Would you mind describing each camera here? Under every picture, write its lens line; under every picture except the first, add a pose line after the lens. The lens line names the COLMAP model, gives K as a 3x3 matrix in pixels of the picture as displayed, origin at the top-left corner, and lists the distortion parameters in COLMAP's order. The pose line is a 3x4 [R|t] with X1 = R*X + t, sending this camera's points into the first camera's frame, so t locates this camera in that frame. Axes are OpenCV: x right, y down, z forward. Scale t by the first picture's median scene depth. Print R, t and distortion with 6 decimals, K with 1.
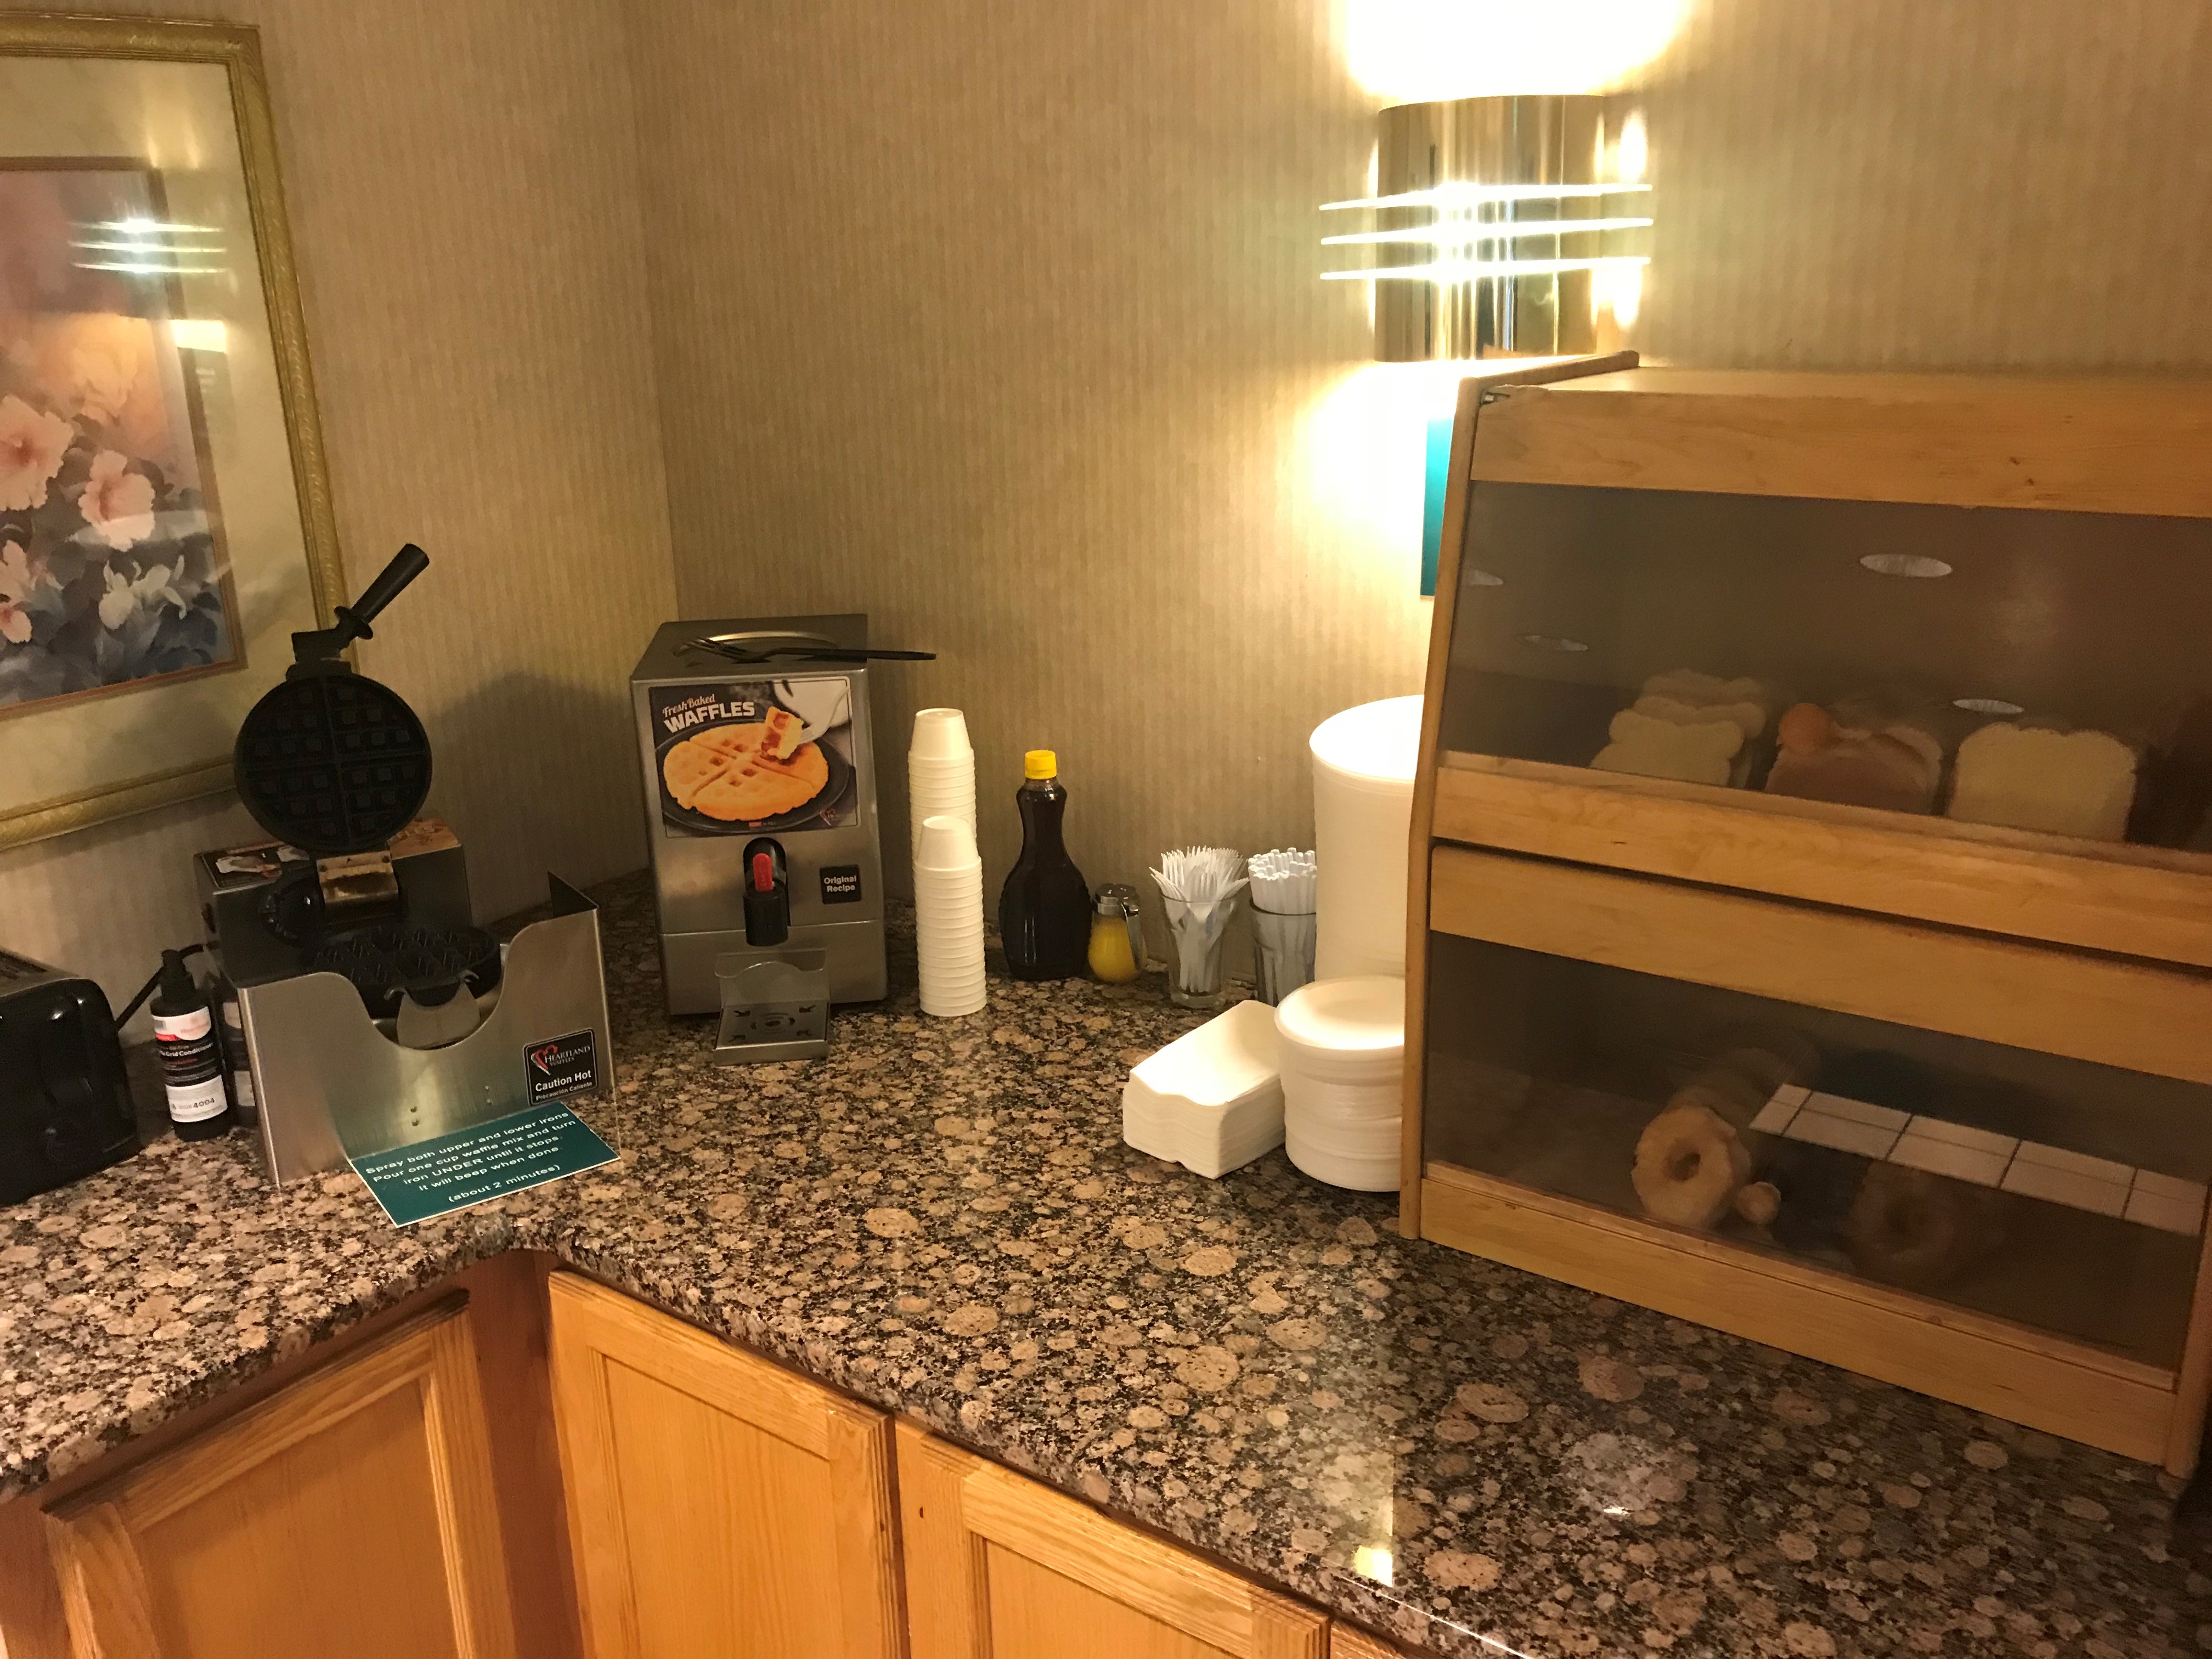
lens RADIAL K [[1818.4, 0, 1093.4], [0, 1818.4, 823.0], [0, 0, 1]] dist [0.029871, -0.038866]
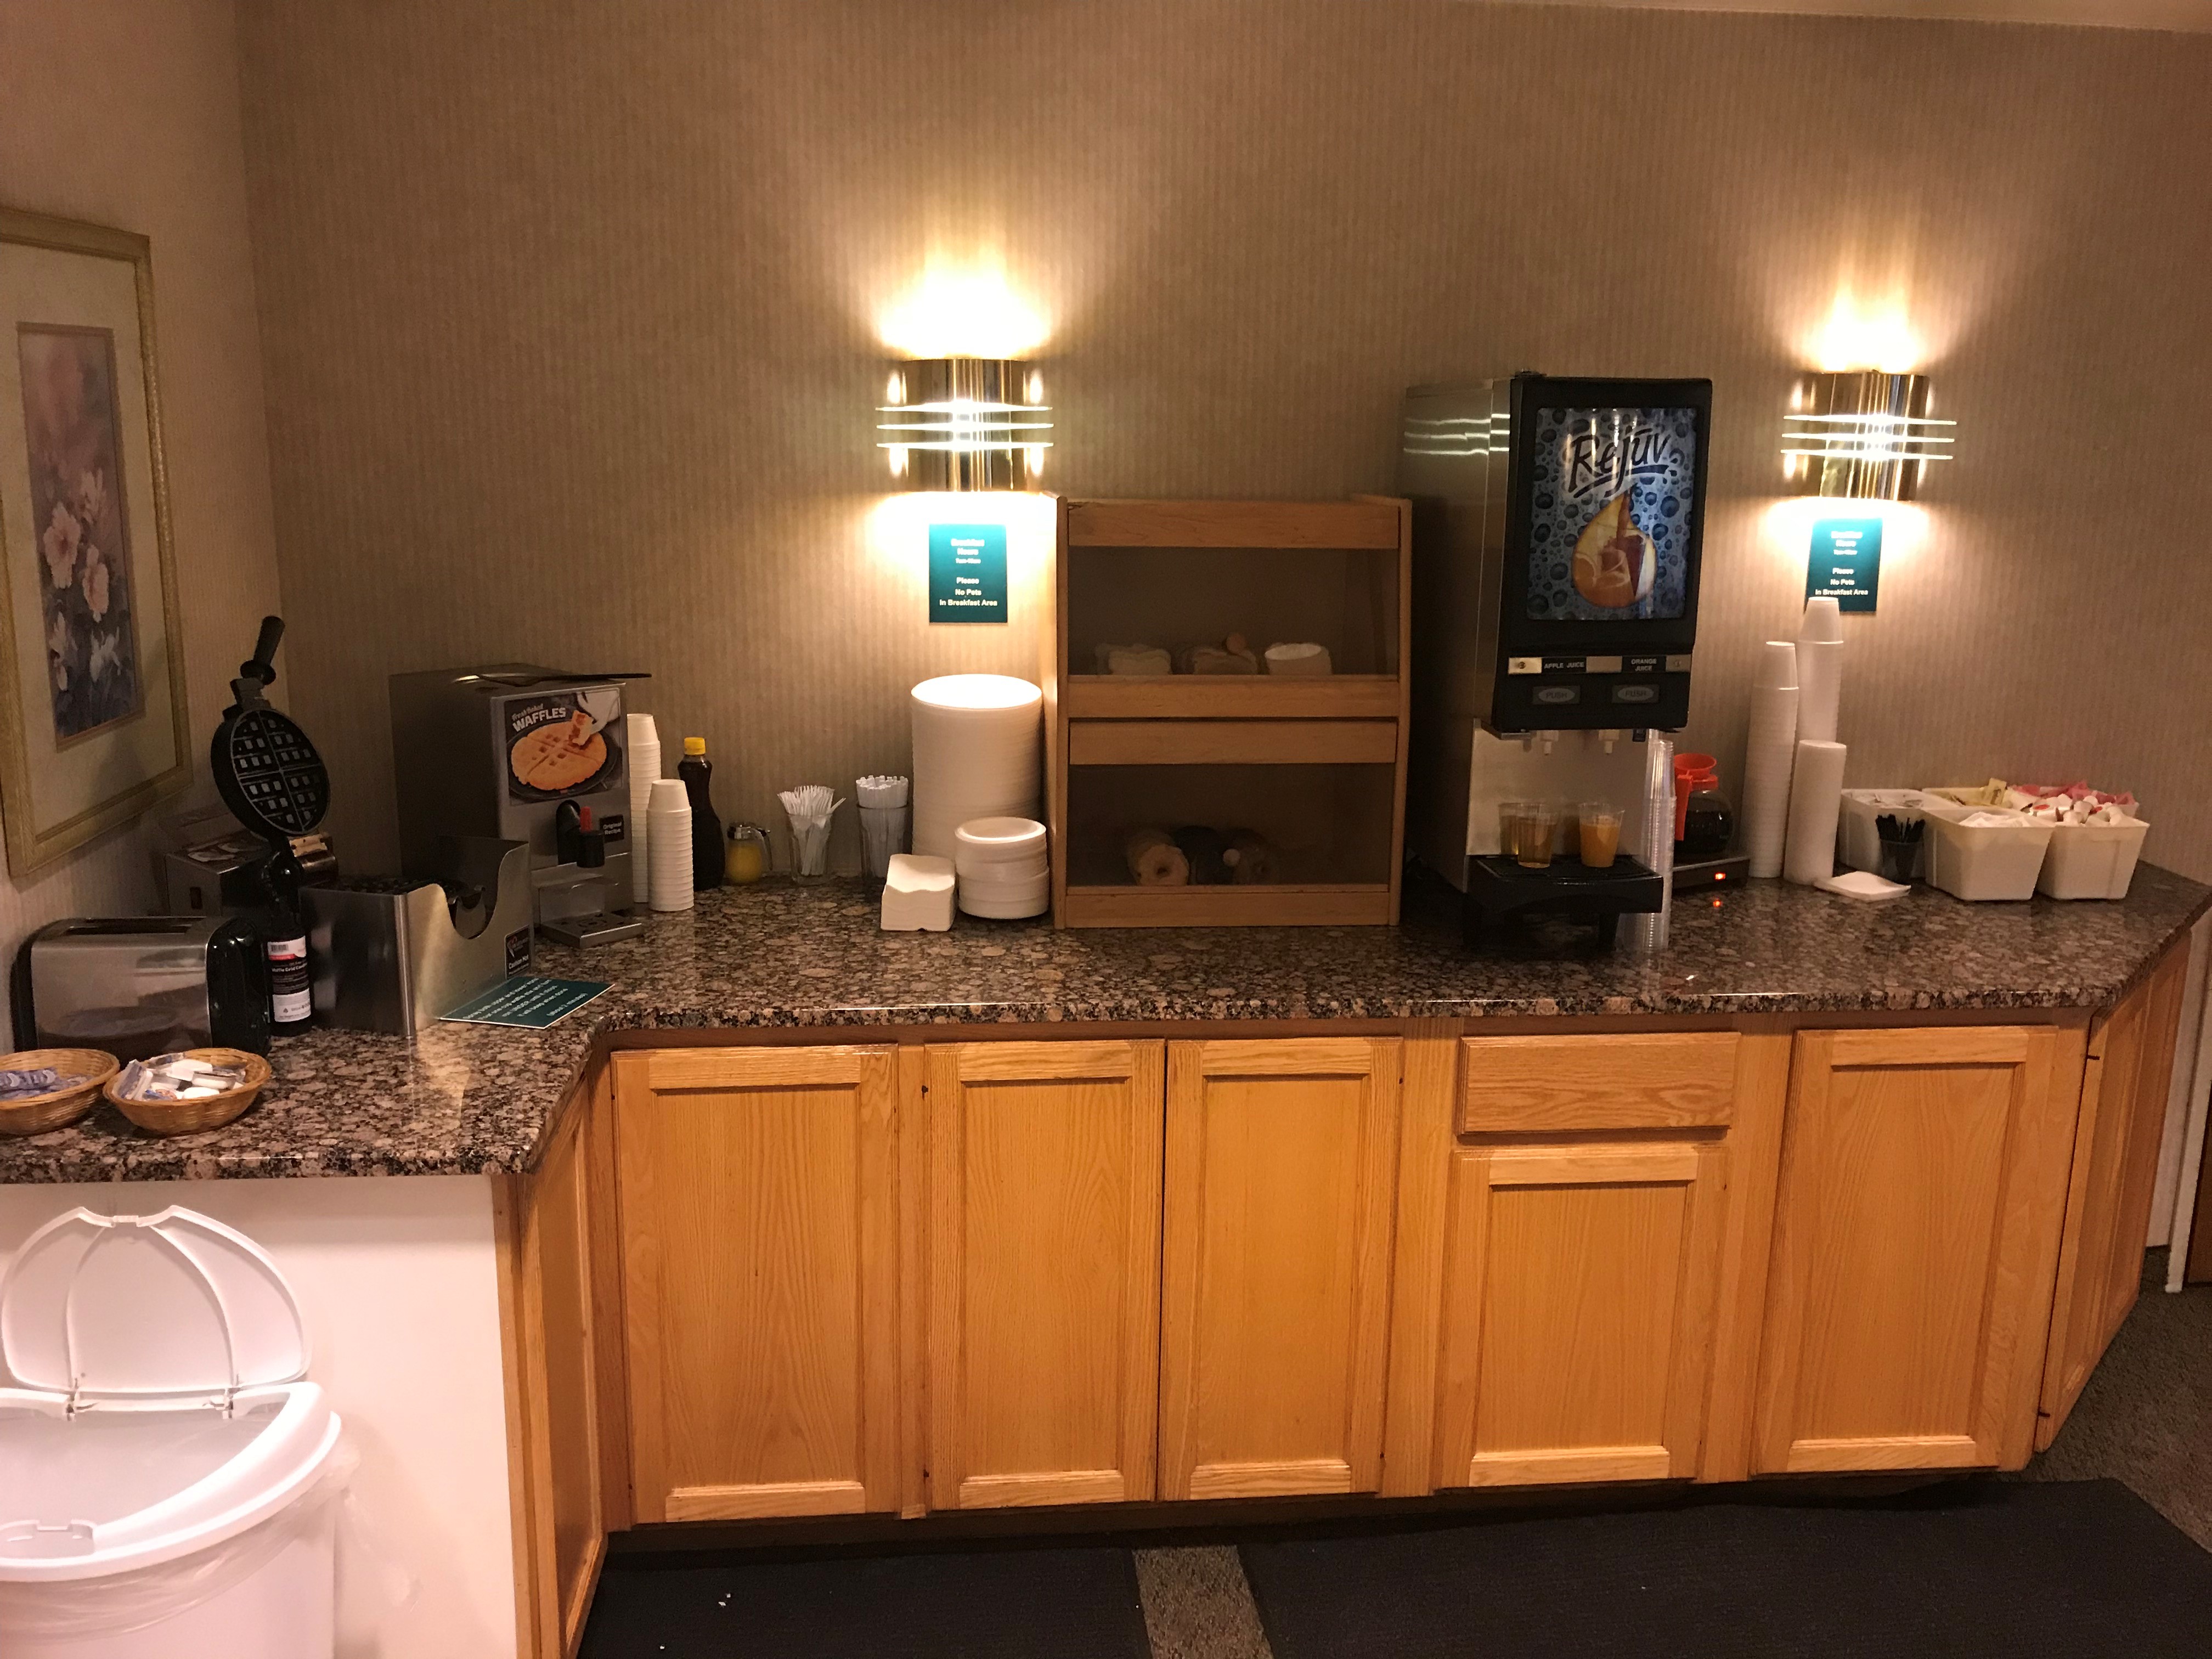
lens RADIAL K [[1818.4, 0, 1118.9], [0, 1818.4, 835.5], [0, 0, 1]] dist [0.029871, -0.038866]
pose [[0.740573, -0.110059, 0.662902, -0.869682], [0.162463, 0.986556, -0.017705, 0.140749], [-0.652041, 0.120809, 0.748497, -0.421744]]
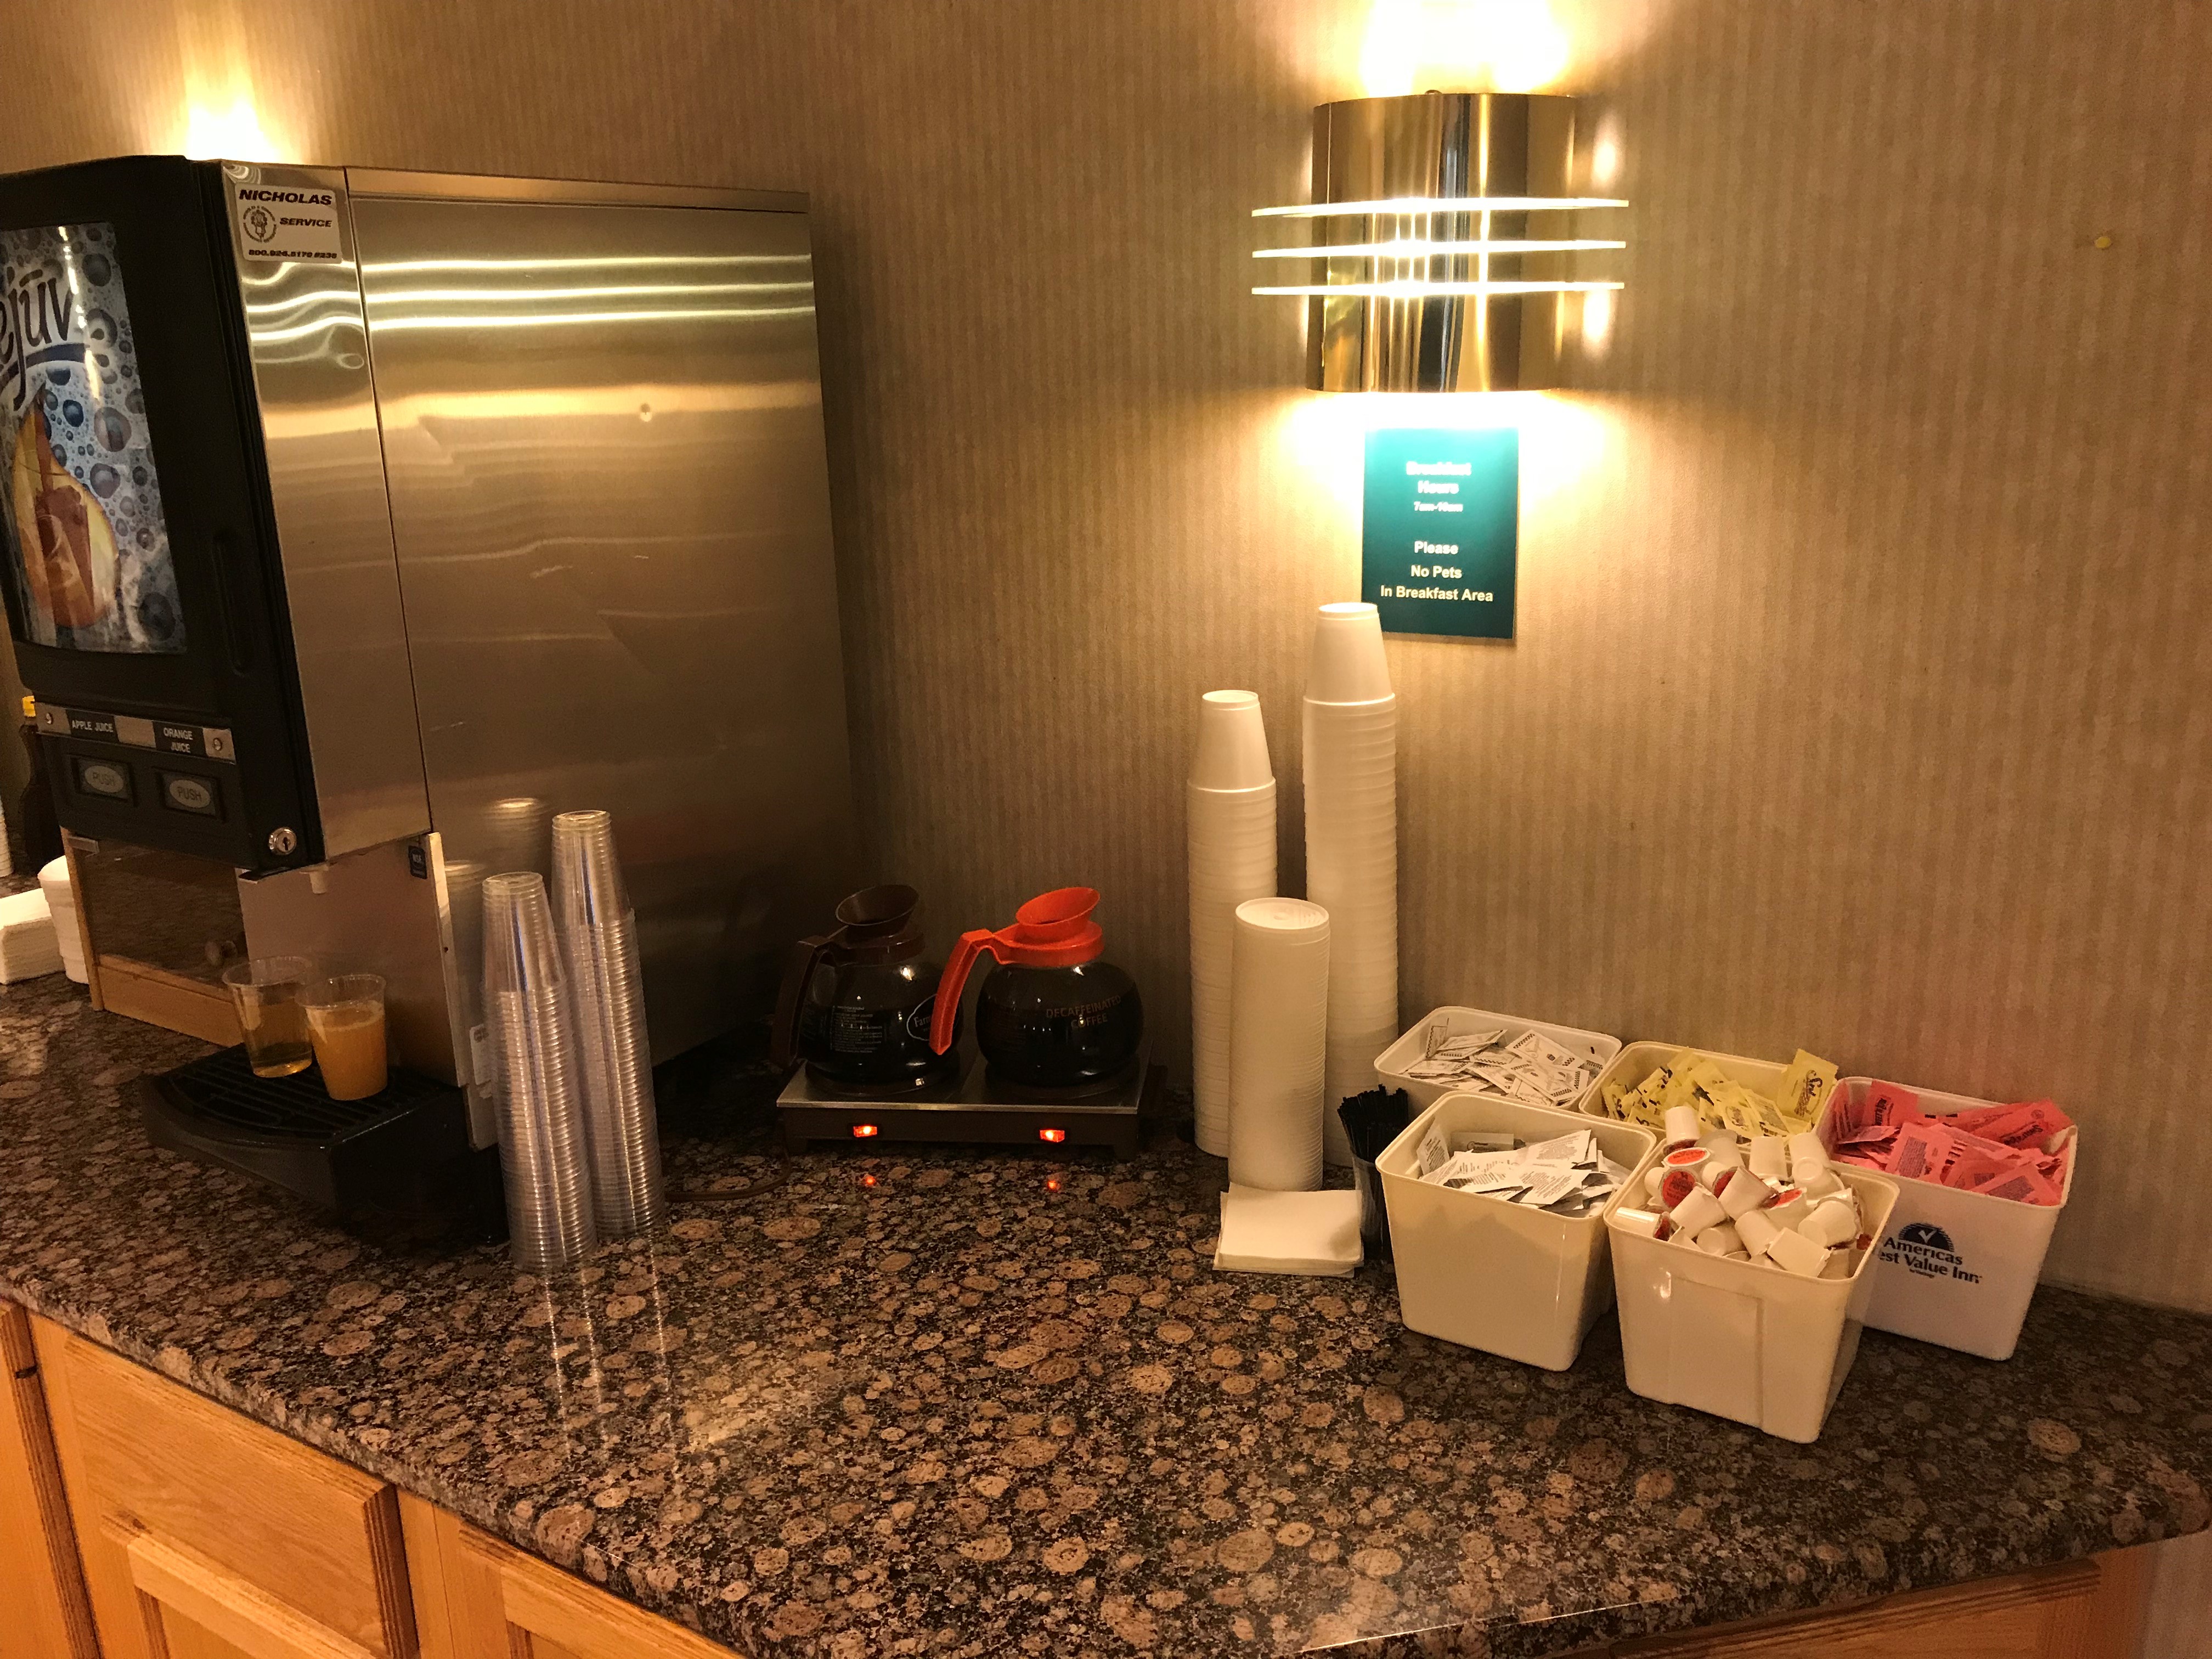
lens RADIAL K [[1818.4, 0, 1102.6], [0, 1818.4, 829.1], [0, 0, 1]] dist [0.029871, -0.038866]
pose [[0.998048, -0.019898, 0.059192, 0.705973], [0.021137, 0.999569, -0.020385, 0.108648], [-0.058761, 0.021597, 0.998038, -0.387091]]
